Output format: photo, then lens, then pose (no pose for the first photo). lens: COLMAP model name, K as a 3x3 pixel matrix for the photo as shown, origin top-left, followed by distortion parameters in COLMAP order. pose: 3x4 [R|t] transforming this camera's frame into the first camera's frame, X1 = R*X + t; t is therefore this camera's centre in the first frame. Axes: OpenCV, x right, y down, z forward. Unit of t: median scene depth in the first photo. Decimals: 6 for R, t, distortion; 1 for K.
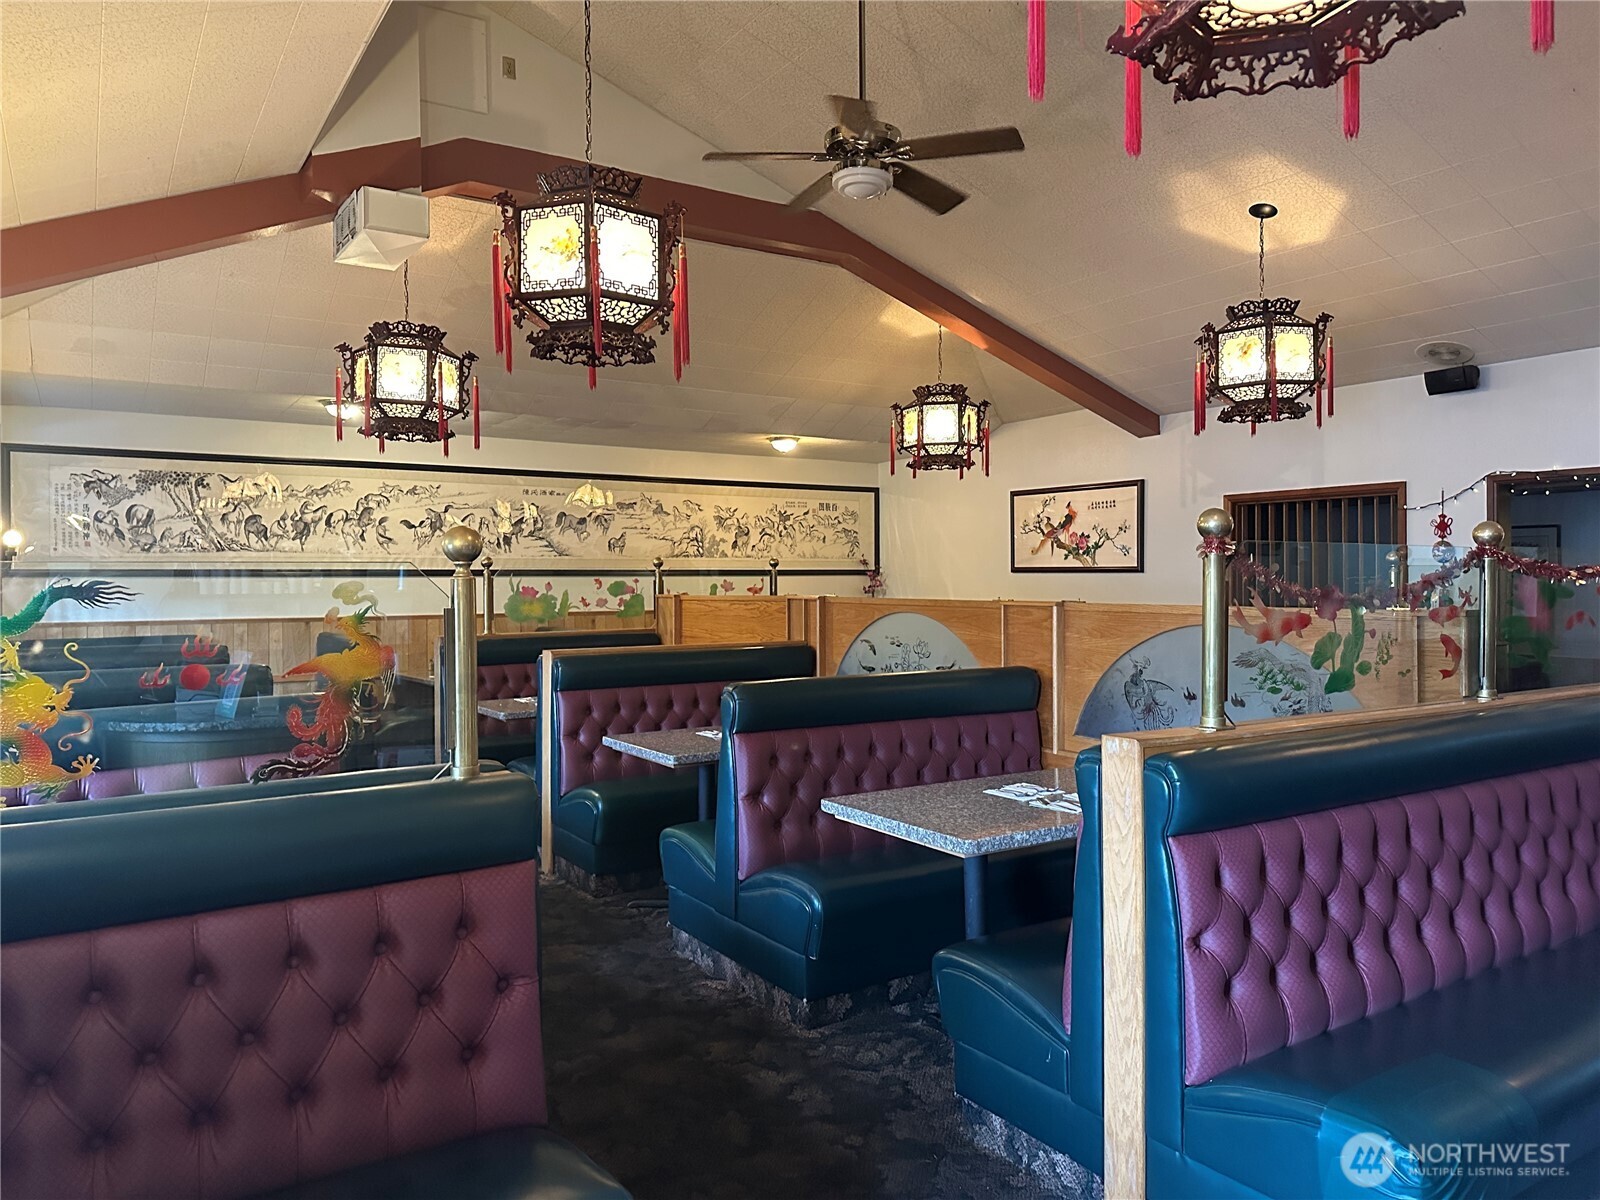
lens RADIAL K [[1106.2, 0, 795.1], [0, 1106.2, 575.0], [0, 0, 1]] dist [0.067332, -0.023567]
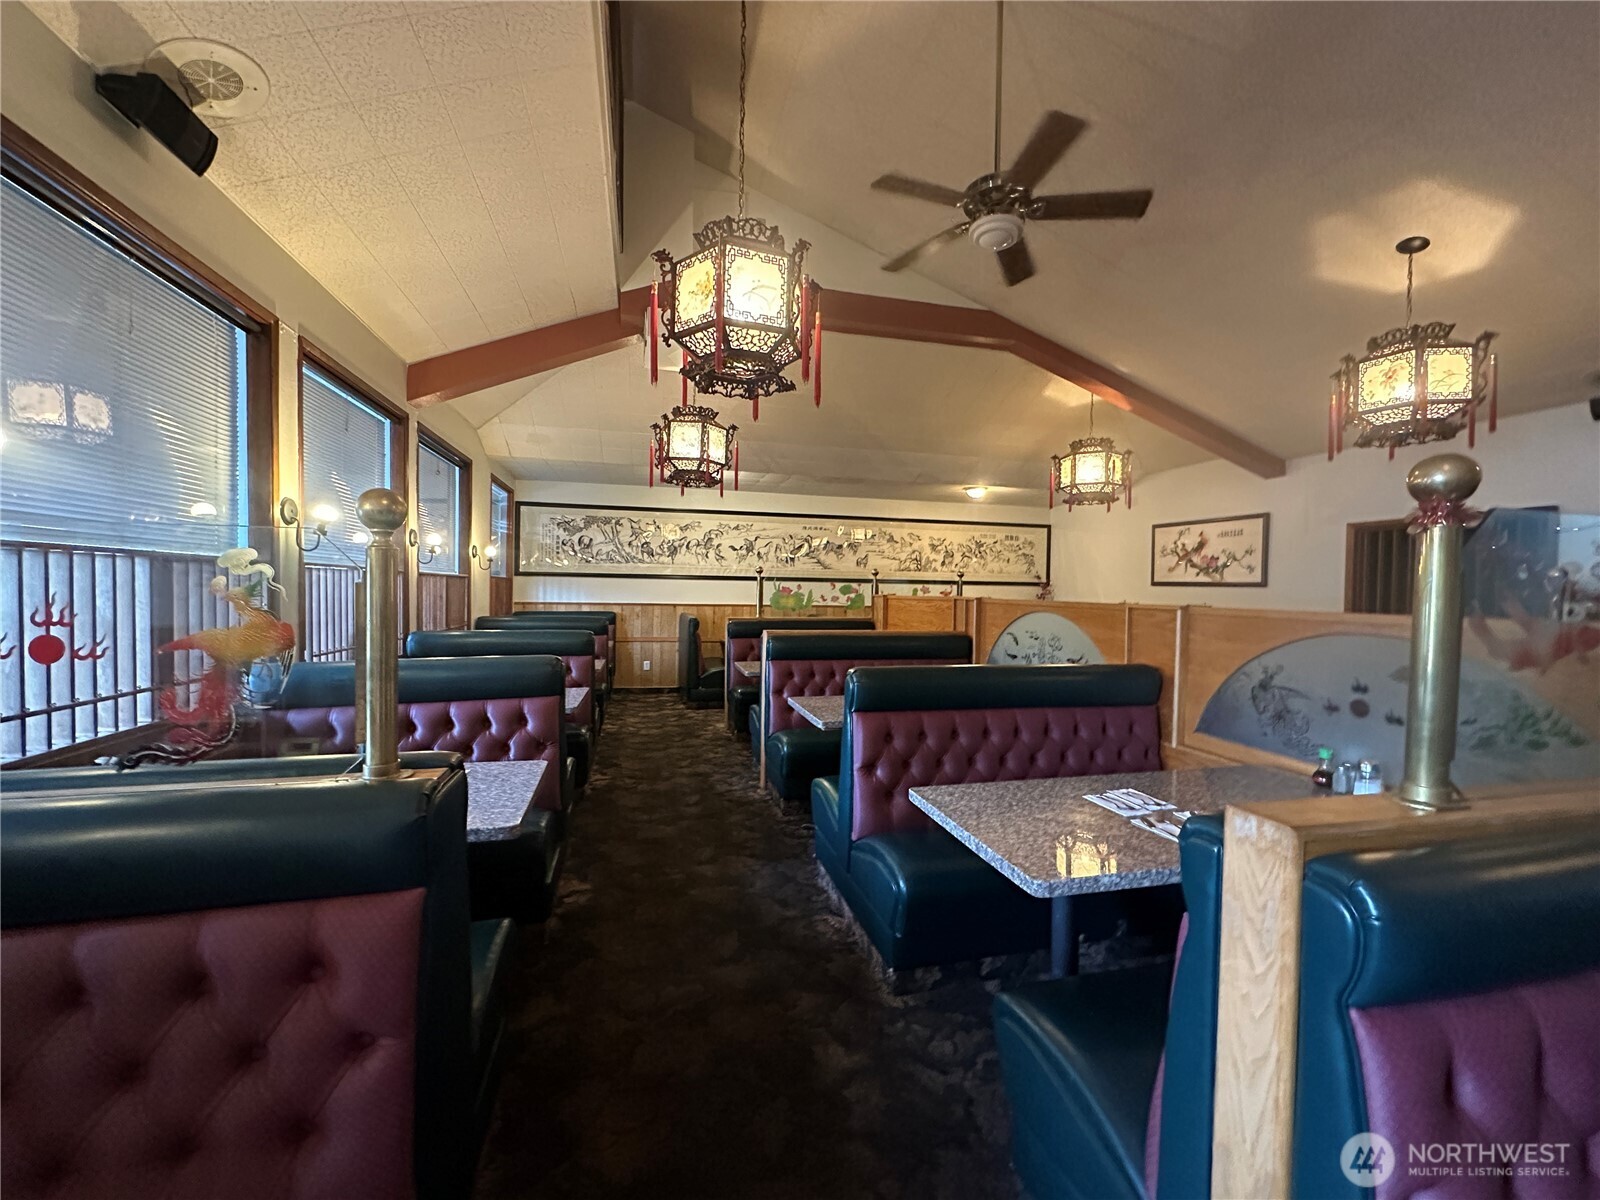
lens RADIAL K [[636.2, 0, 800.1], [0, 636.2, 598.5], [0, 0, 1]] dist [-0.007727, 0.002357]
pose [[0.947732, 0.026194, -0.317991, 0.063042], [-0.020373, 0.999559, 0.021617, 0.008839], [0.318417, -0.014009, 0.947847, 0.232732]]
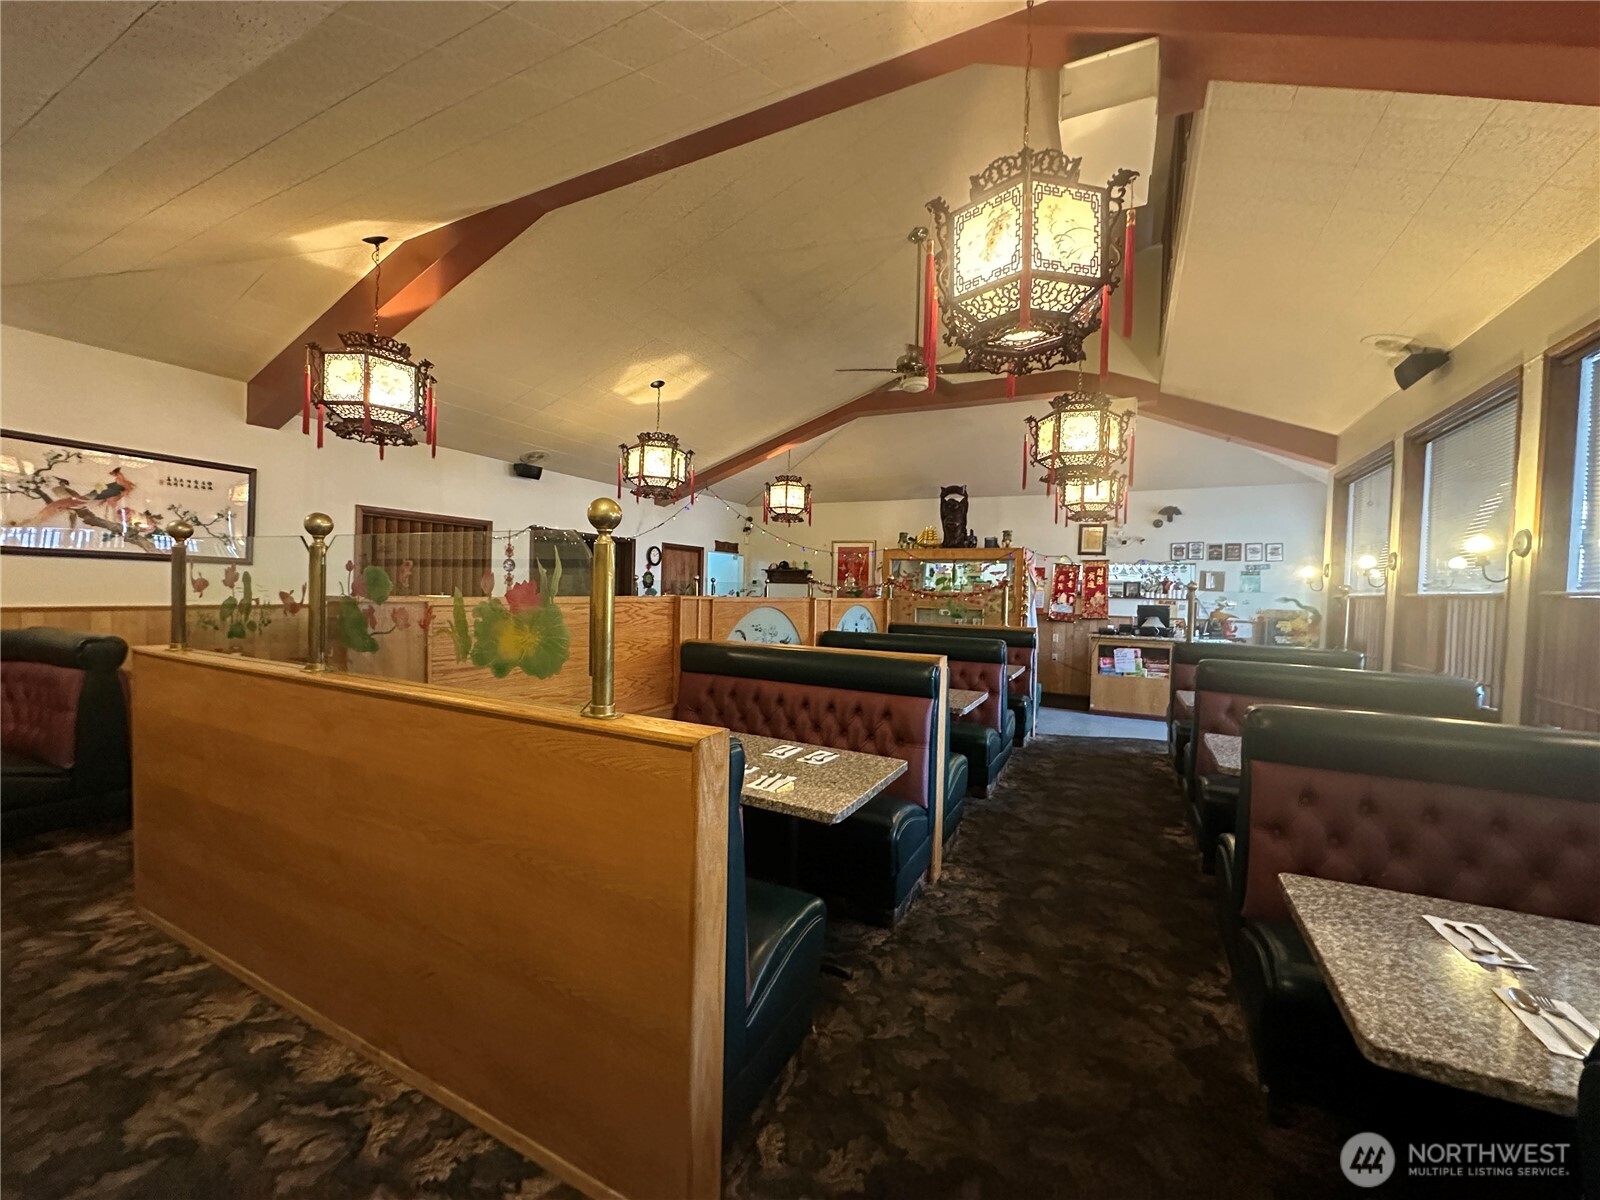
lens RADIAL K [[636.2, 0, 809.2], [0, 636.2, 569.9], [0, 0, 1]] dist [-0.007727, 0.002357]
pose [[-0.517047, 0.021663, 0.855683, -0.584549], [-0.026789, 0.998780, -0.041474, 0.016741], [-0.855538, -0.044367, -0.515836, 1.253190]]
